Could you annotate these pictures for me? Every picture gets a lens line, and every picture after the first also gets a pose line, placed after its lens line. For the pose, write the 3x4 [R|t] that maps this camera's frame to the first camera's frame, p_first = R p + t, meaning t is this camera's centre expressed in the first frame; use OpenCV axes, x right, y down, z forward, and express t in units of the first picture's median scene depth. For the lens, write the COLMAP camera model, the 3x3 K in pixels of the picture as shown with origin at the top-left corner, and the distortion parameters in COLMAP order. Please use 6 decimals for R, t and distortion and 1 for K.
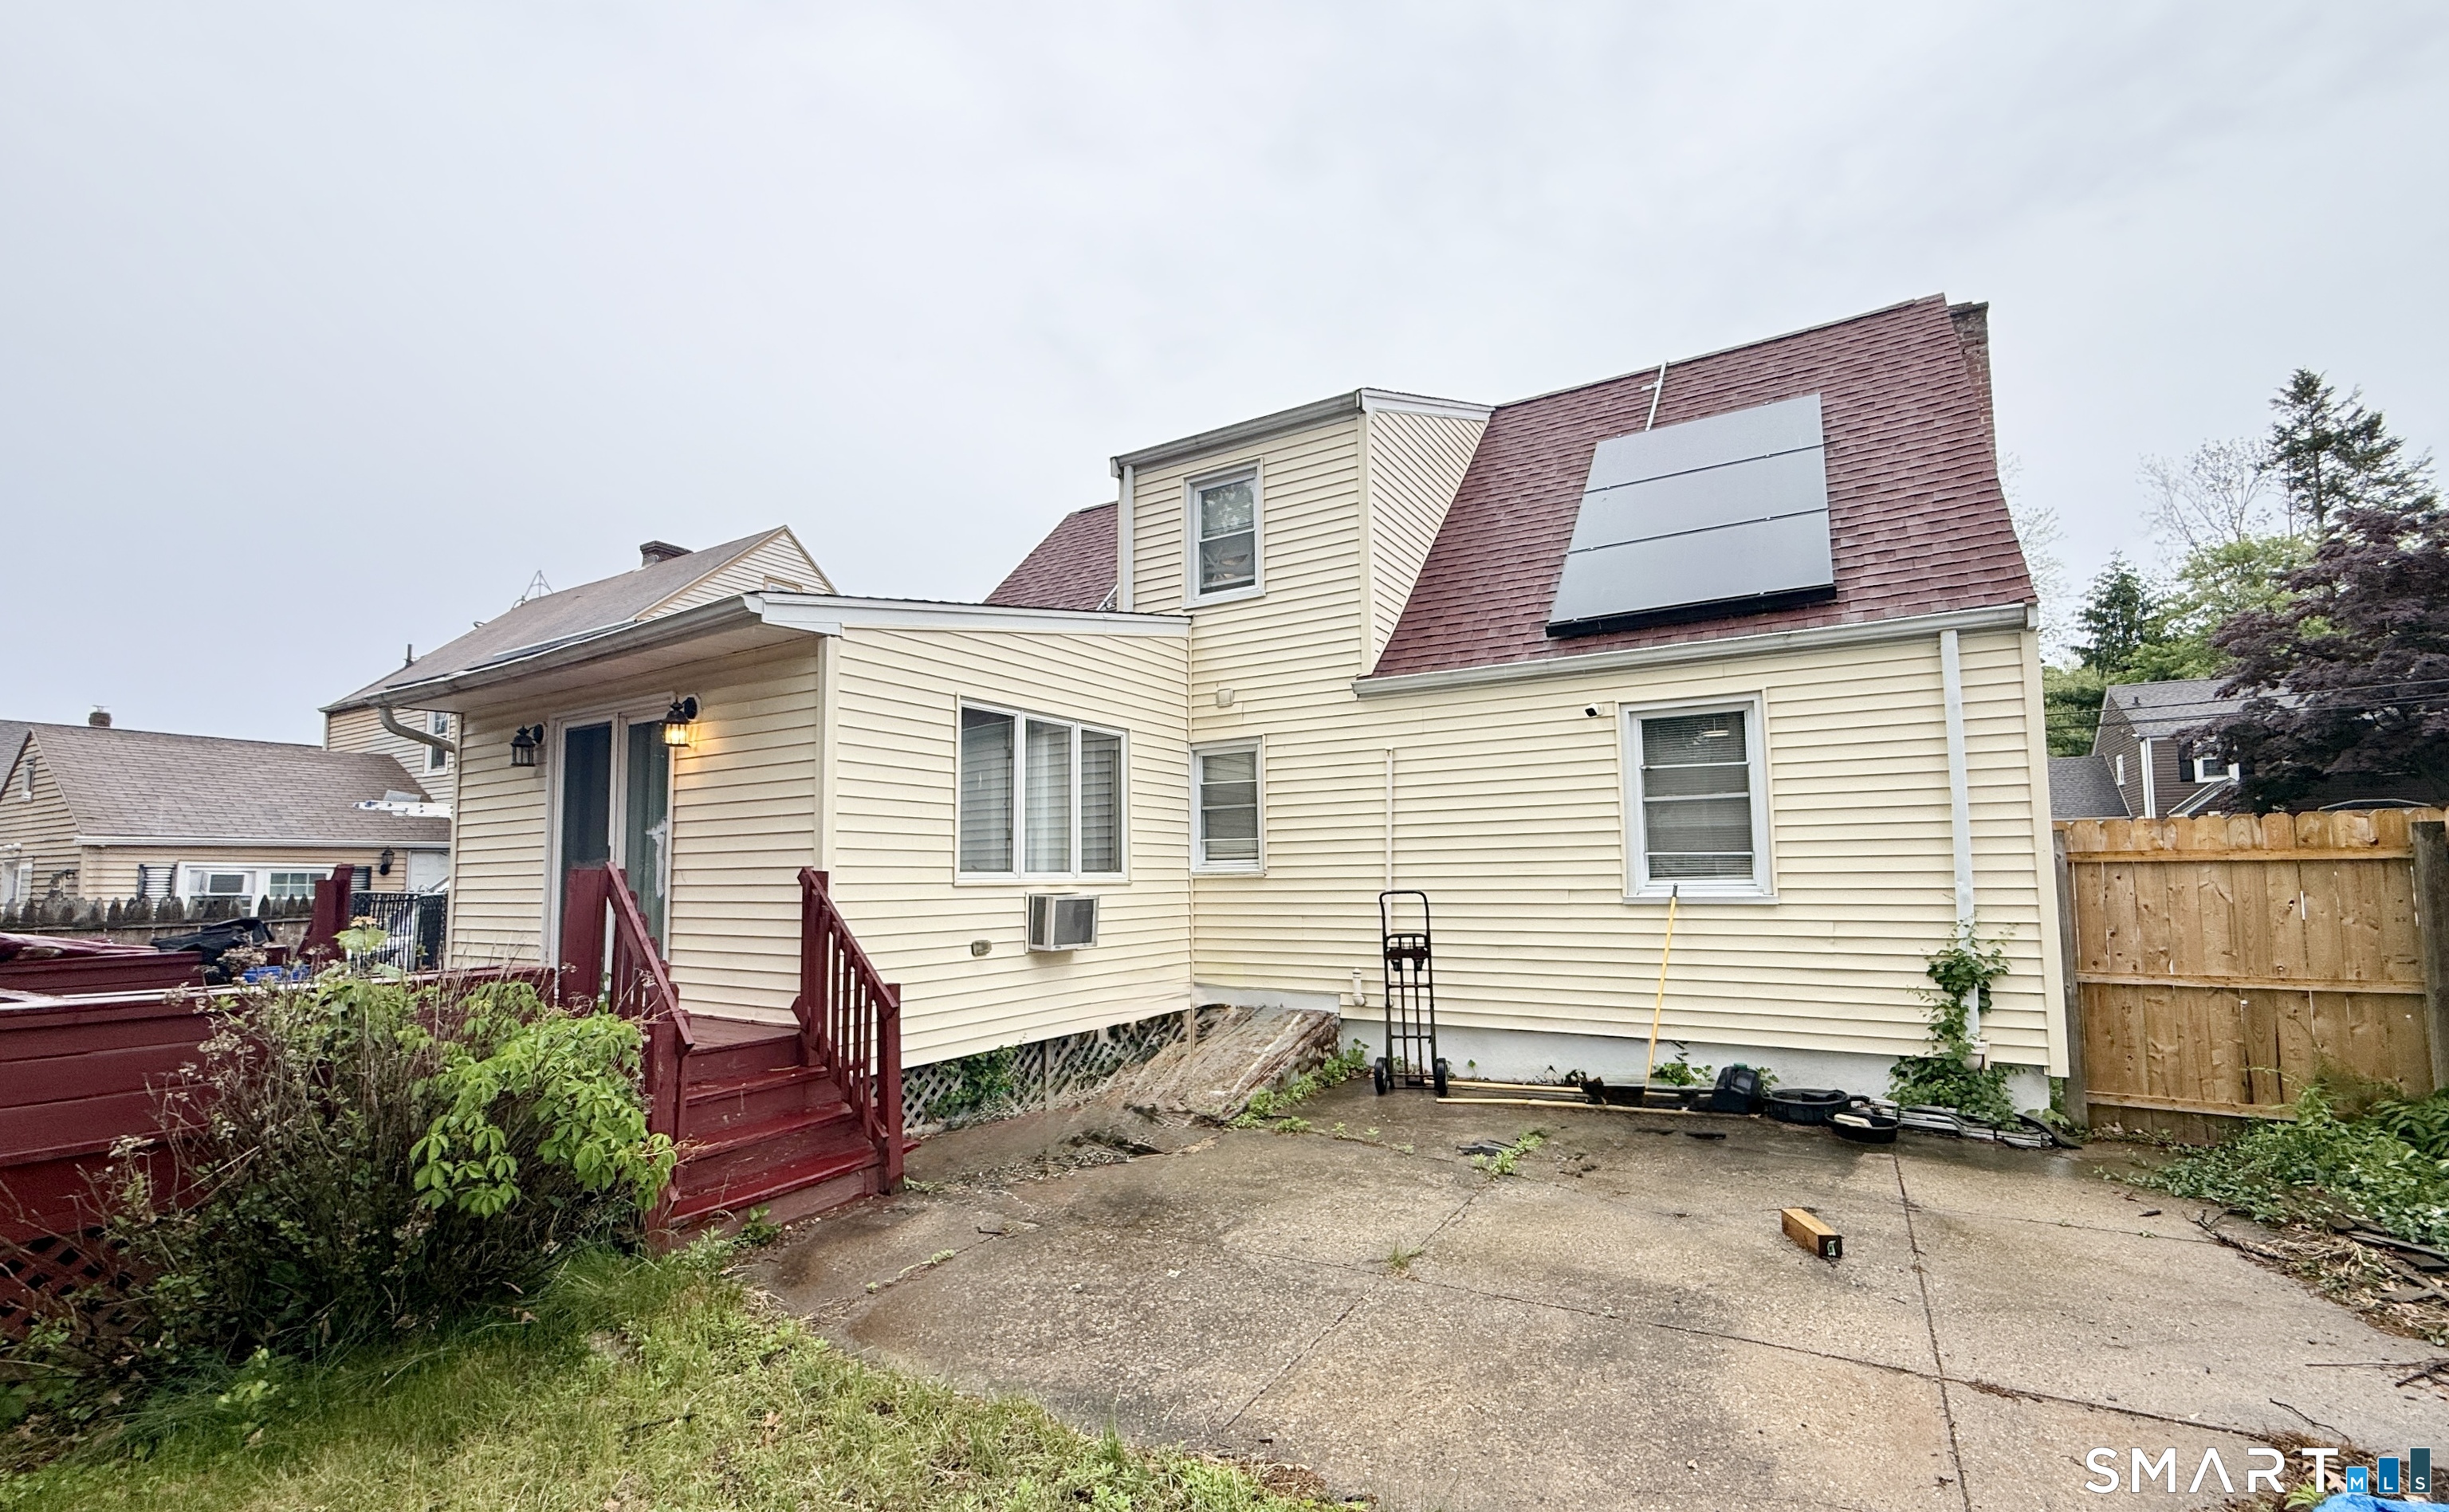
lens RADIAL K [[1024.5, 0, 1227.5], [0, 1024.5, 813.4], [0, 0, 1]] dist [0.002901, 0.000413]
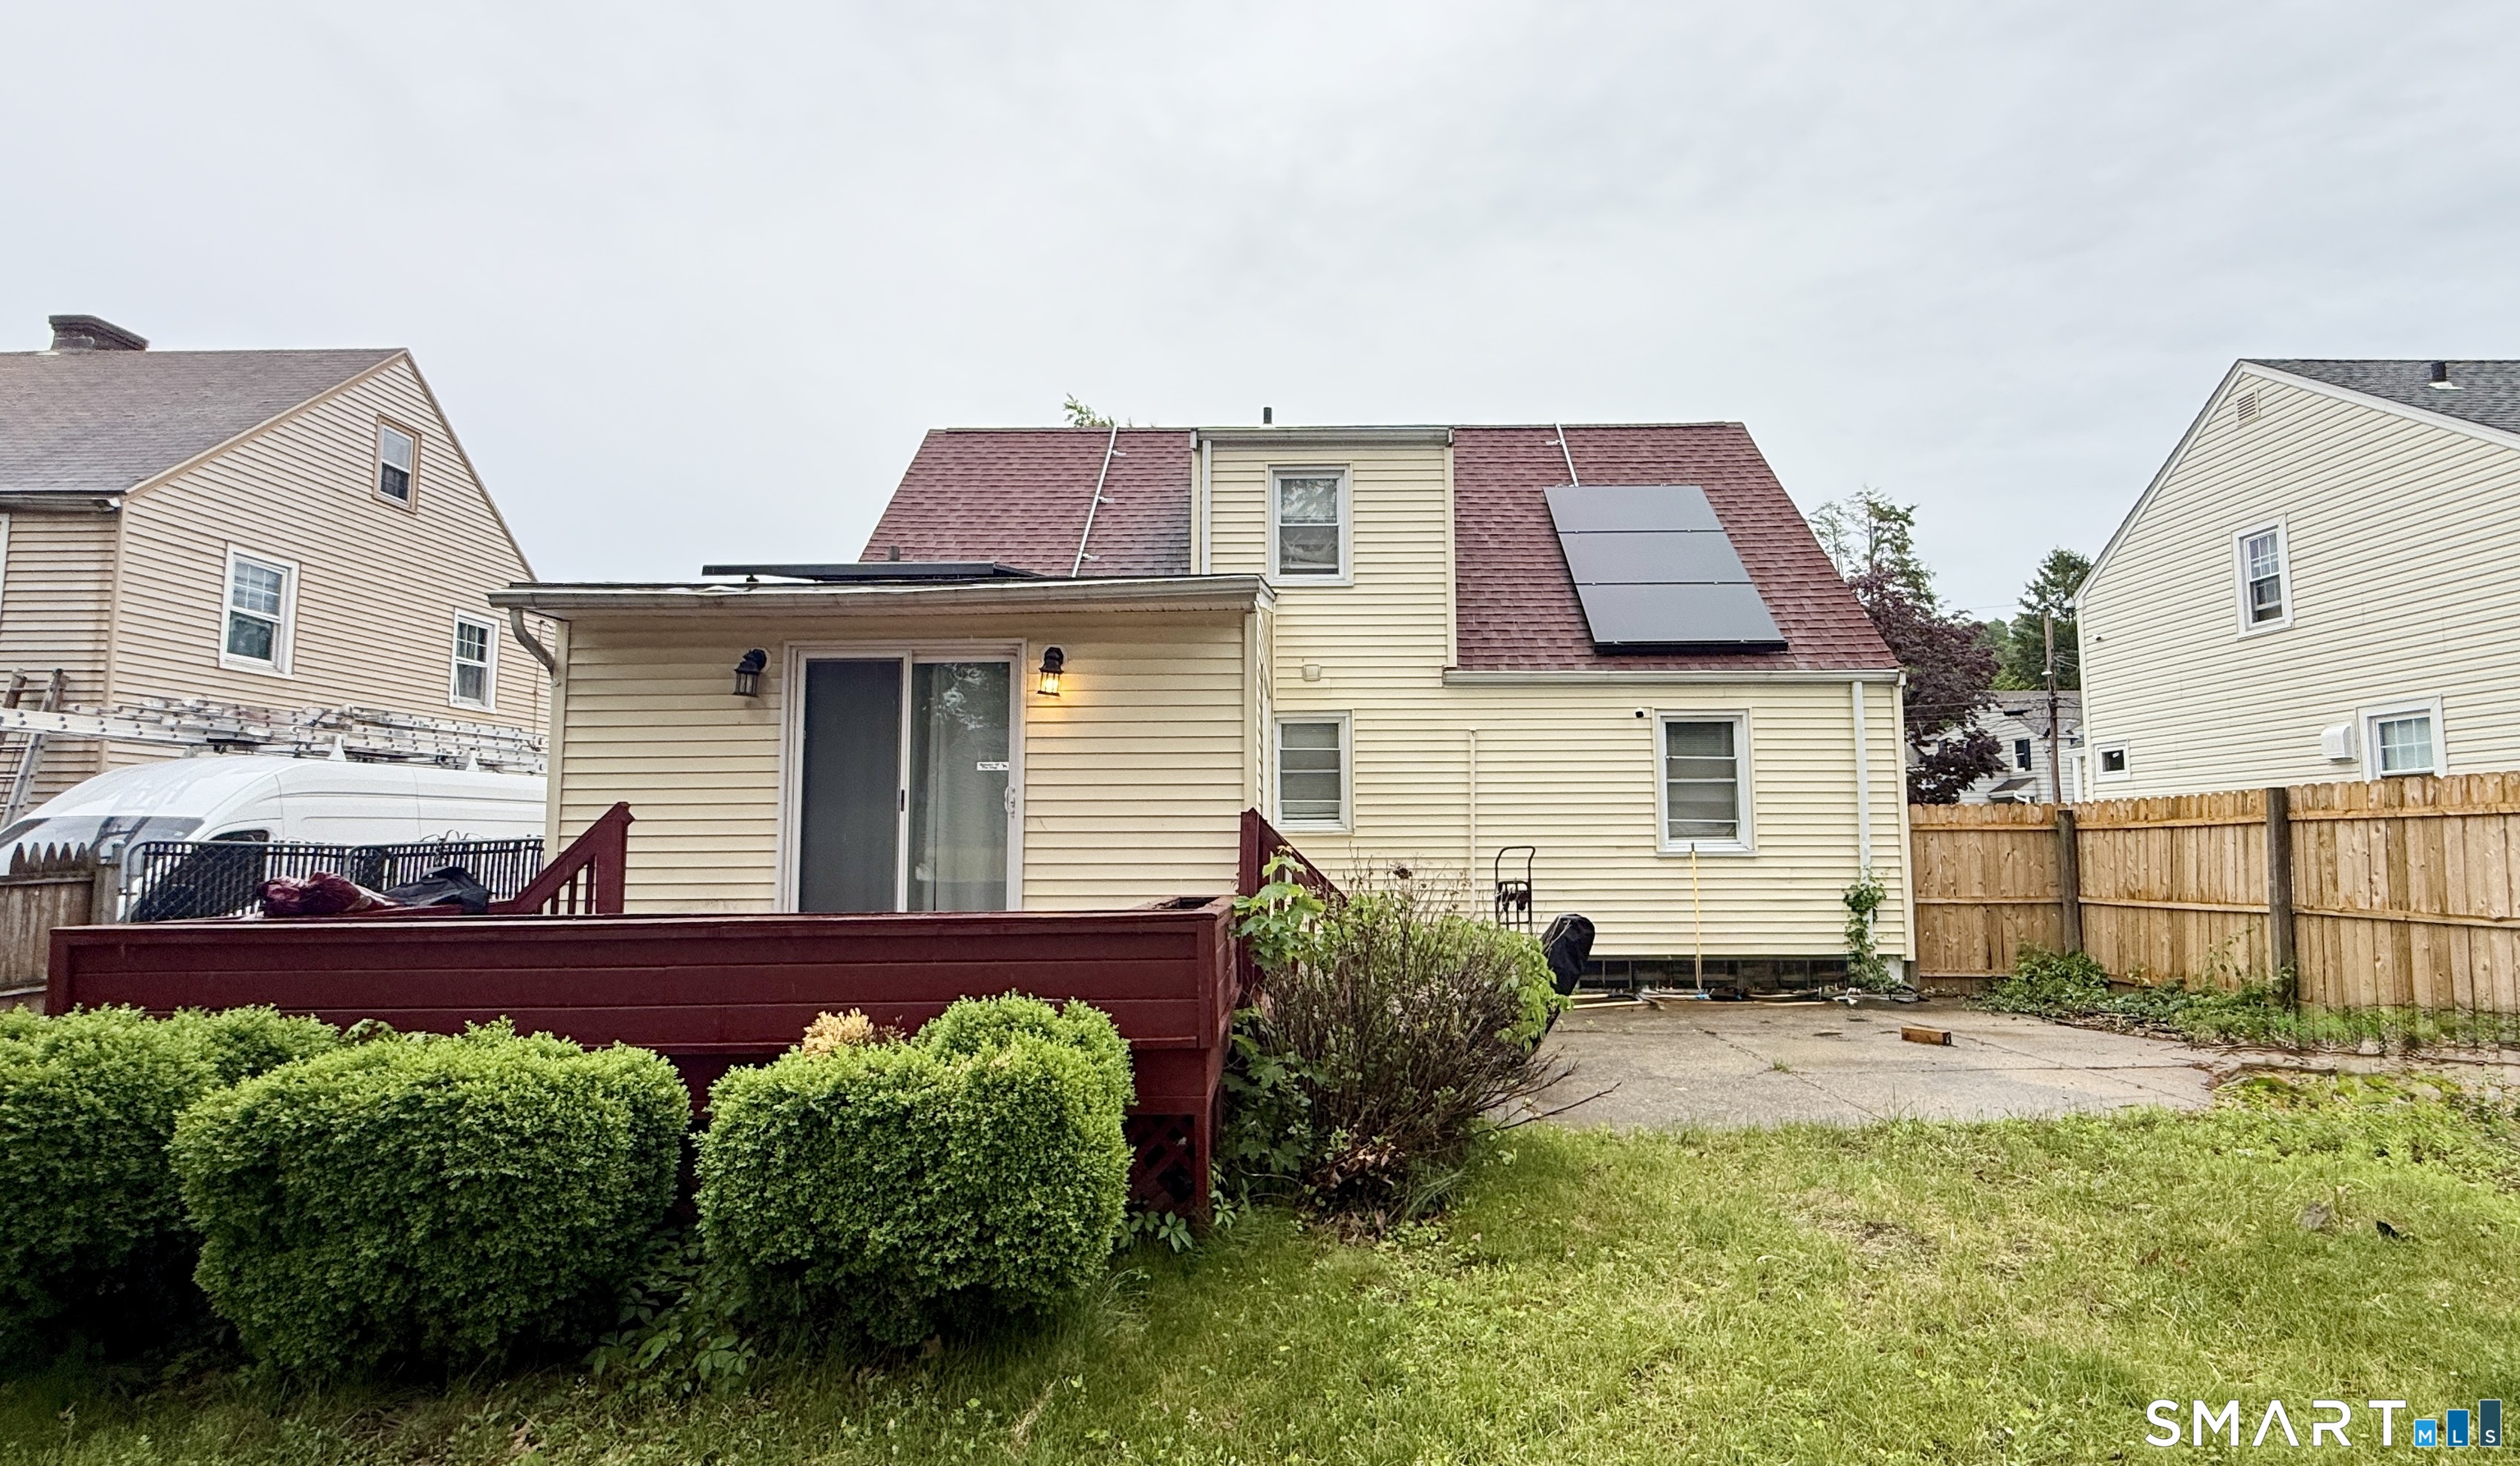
lens RADIAL K [[1287.1, 0, 1260.0], [0, 1287.1, 733.0], [0, 0, 1]] dist [0.000941, 0.000455]
pose [[0.860608, 0.055074, 0.506282, -0.930475], [-0.036817, 0.998262, -0.046009, 0.021819], [-0.507936, 0.020956, 0.861140, -0.201889]]
